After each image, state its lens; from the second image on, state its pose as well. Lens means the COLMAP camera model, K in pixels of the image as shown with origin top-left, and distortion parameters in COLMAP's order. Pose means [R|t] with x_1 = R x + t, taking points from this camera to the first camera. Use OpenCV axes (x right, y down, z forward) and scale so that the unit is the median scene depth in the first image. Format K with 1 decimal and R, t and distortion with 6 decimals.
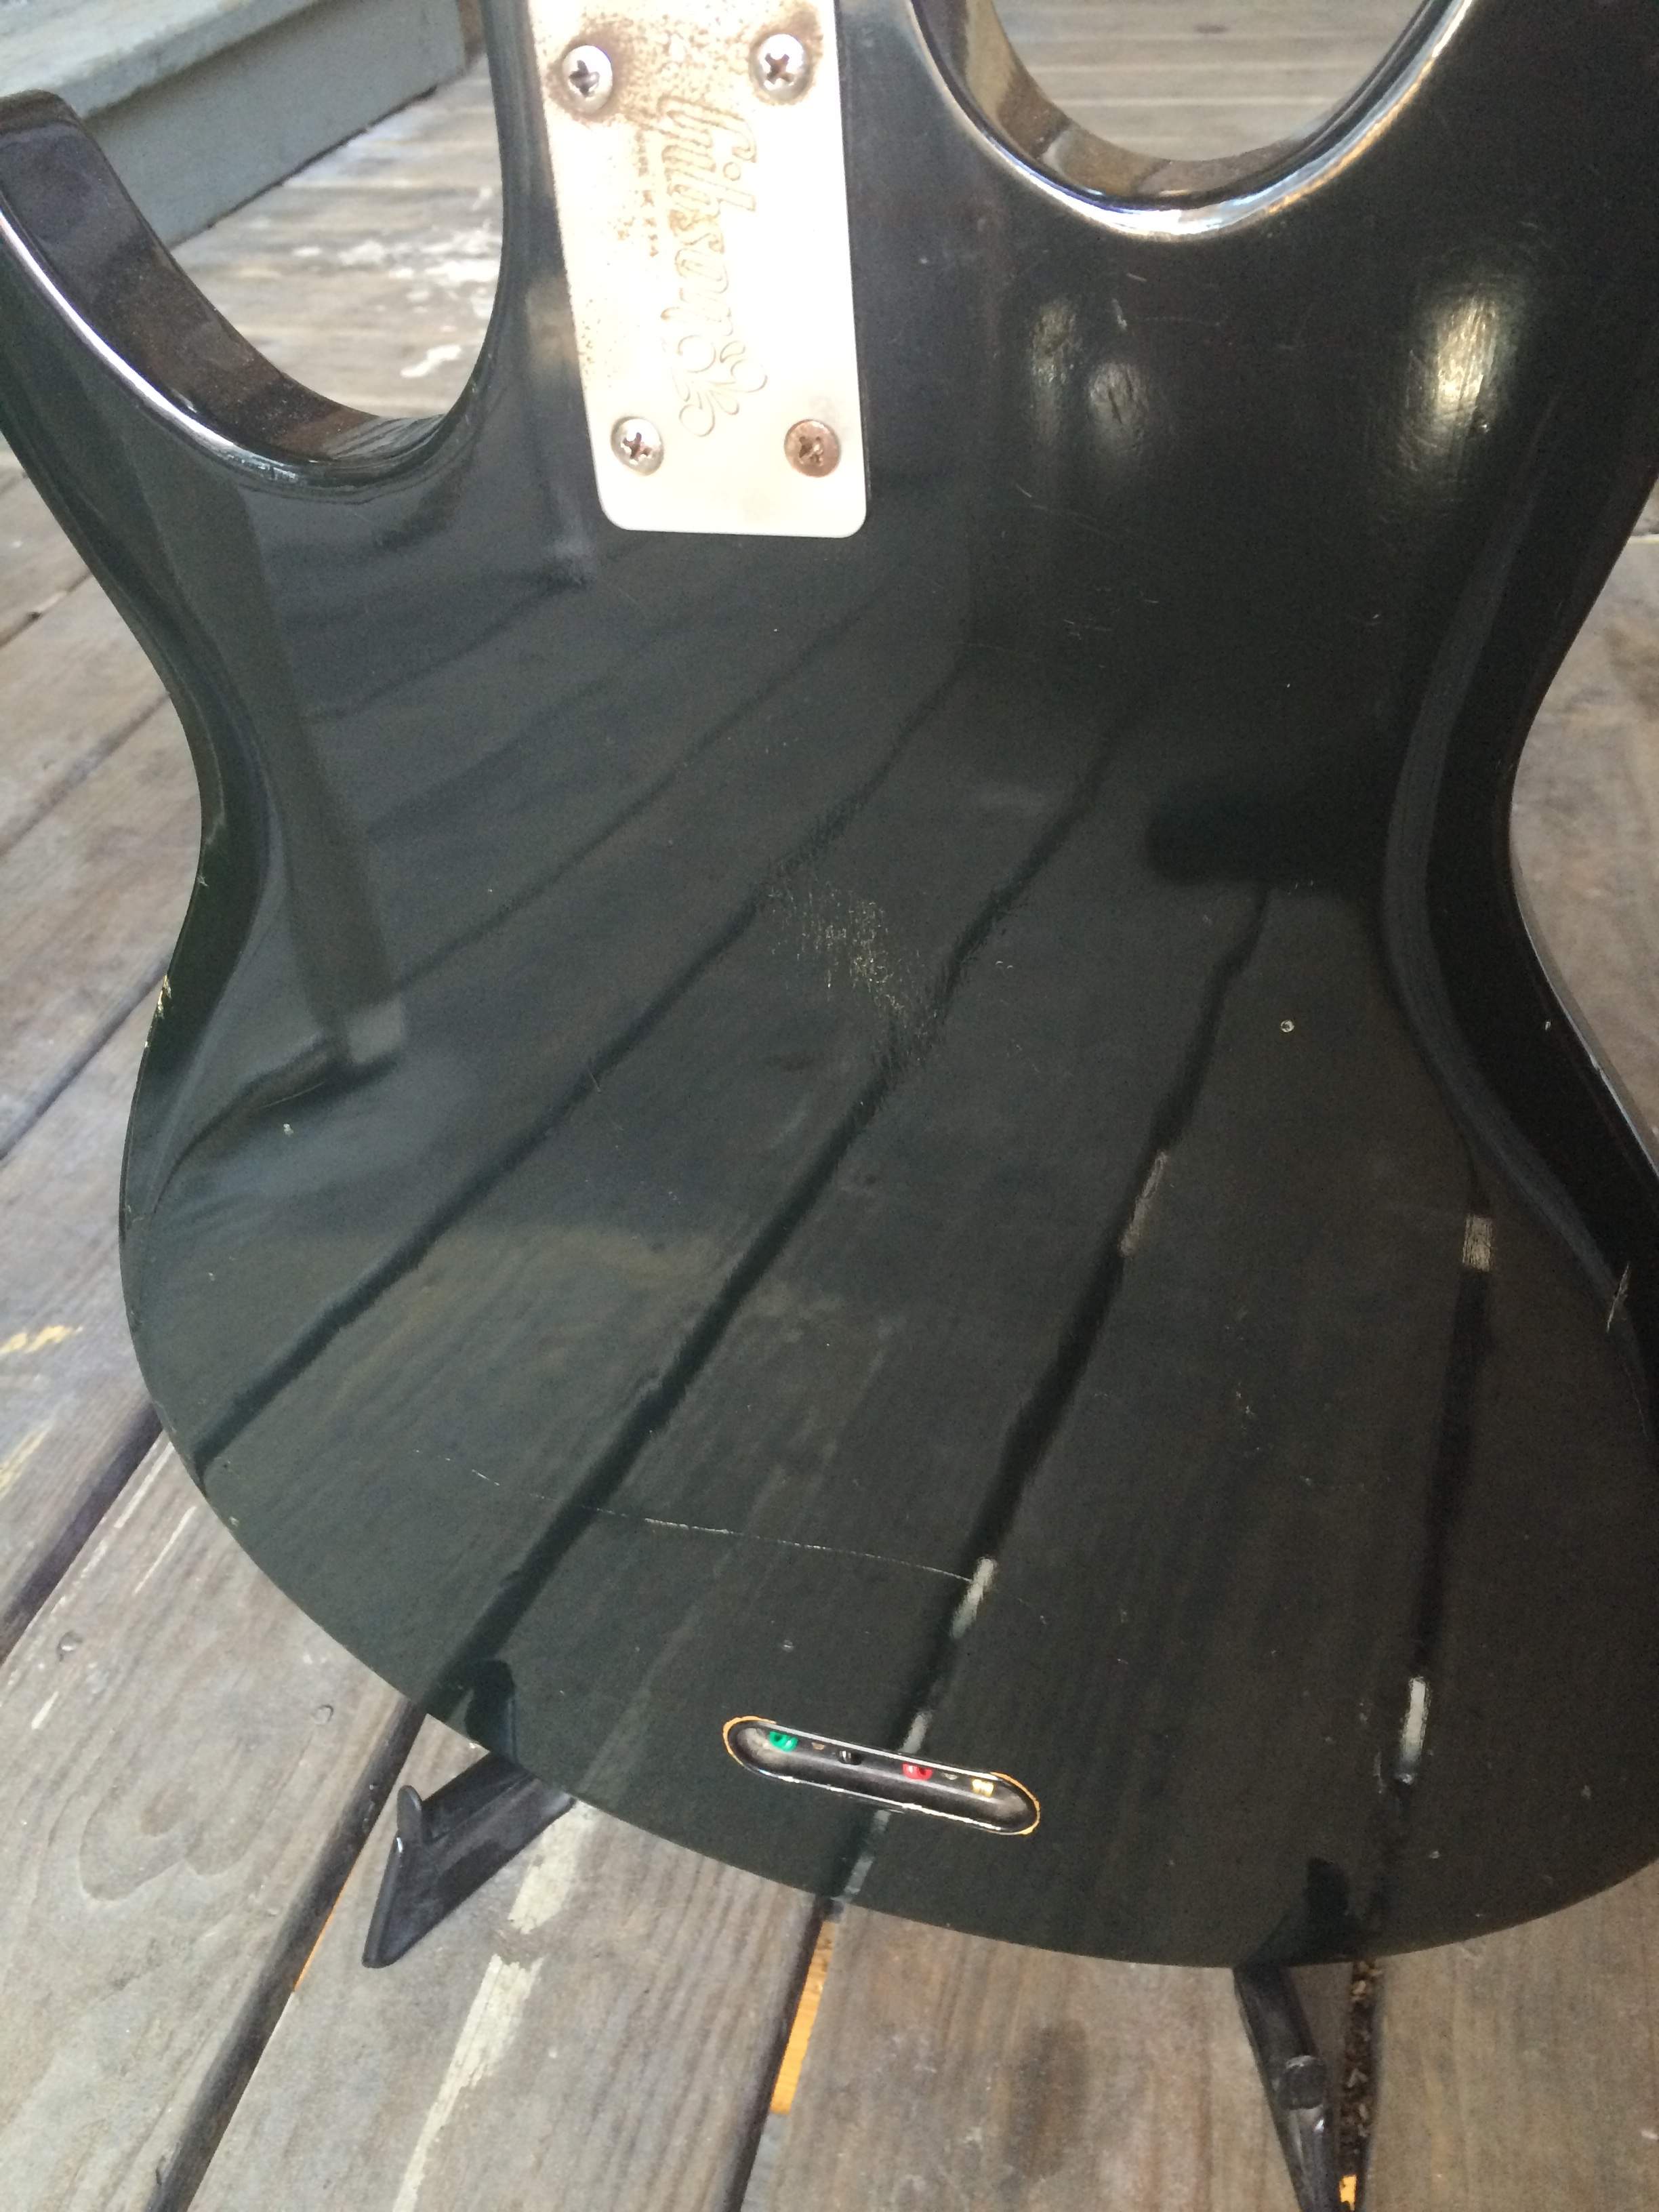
lens RADIAL K [[1929.1, 0, 828.3], [0, 1929.1, 1107.8], [0, 0, 1]] dist [0.082643, -0.129775]
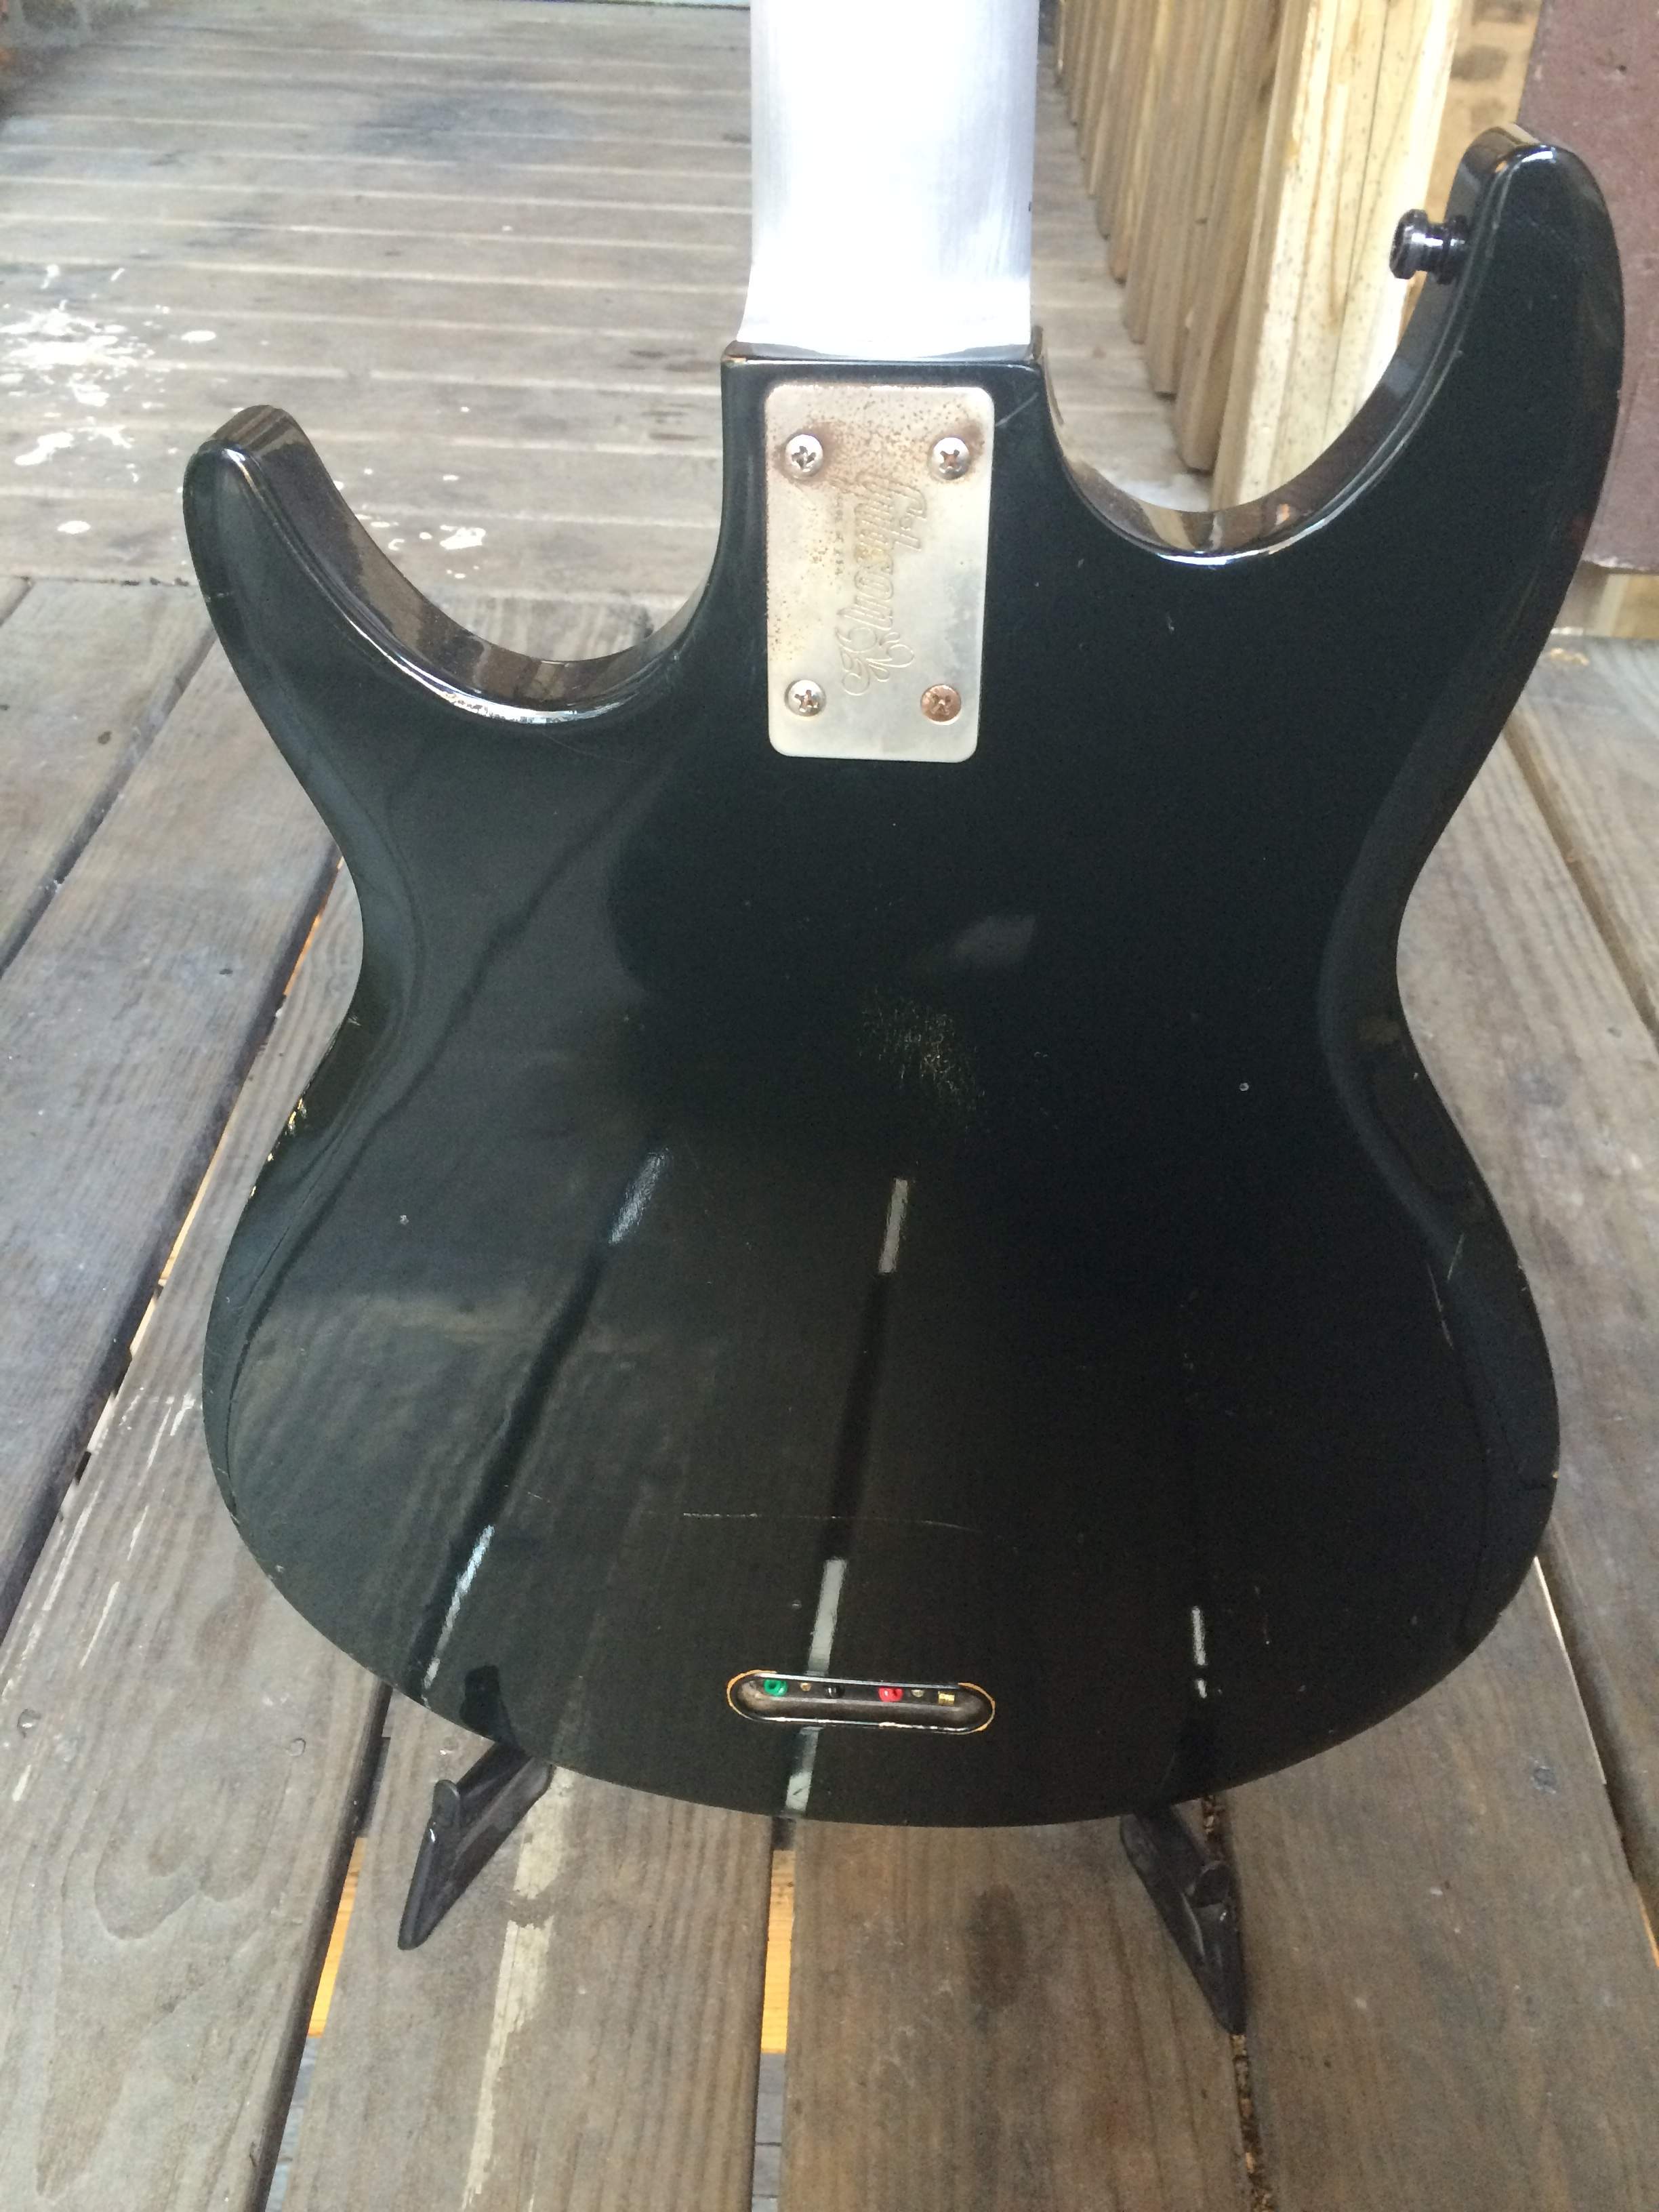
lens RADIAL K [[1929.1, 0, 835.2], [0, 1929.1, 1105.3], [0, 0, 1]] dist [0.082643, -0.129775]
pose [[0.965459, -0.068699, 0.251337, -0.242878], [0.073328, 0.997266, -0.009086, -0.021908], [-0.250026, 0.027202, 0.967857, -0.177039]]
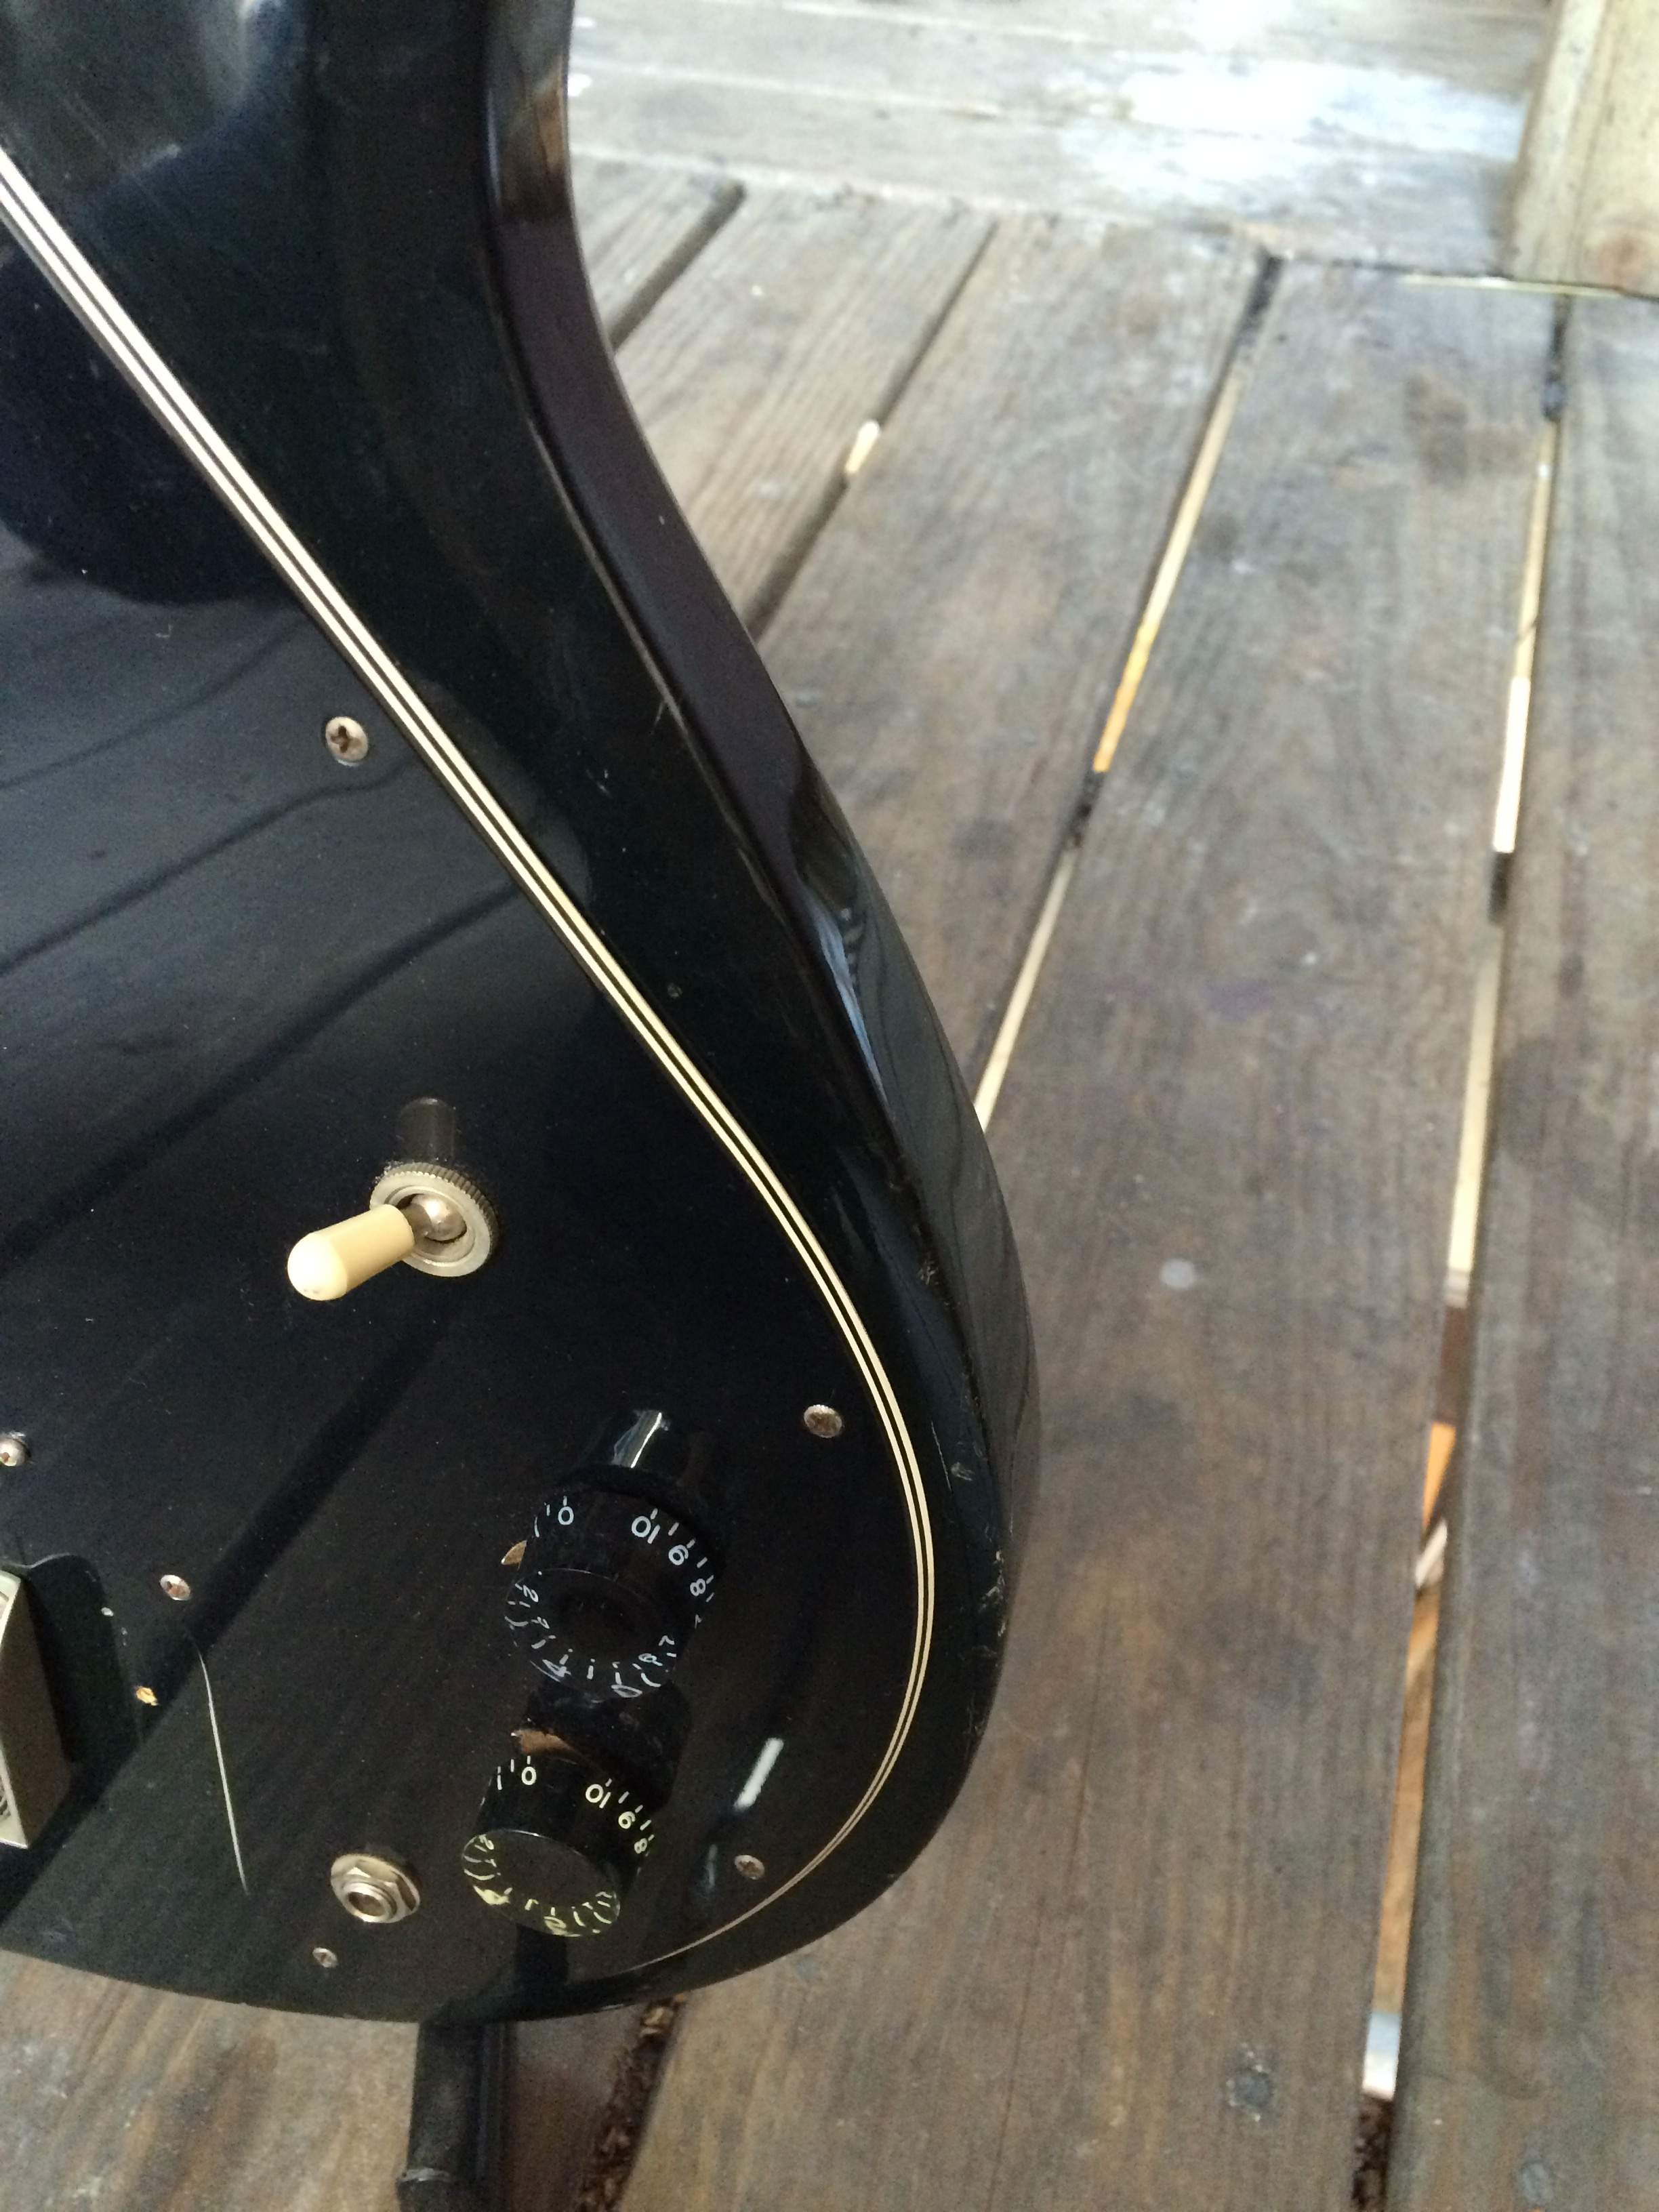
lens RADIAL K [[1929.1, 0, 830.8], [0, 1929.1, 1116.2], [0, 0, 1]] dist [0.082643, -0.129775]
pose [[0.995955, 0.078140, 0.044364, 0.268845], [-0.082166, 0.991822, 0.097665, 0.020695], [-0.036369, -0.100915, 0.994230, 0.265068]]
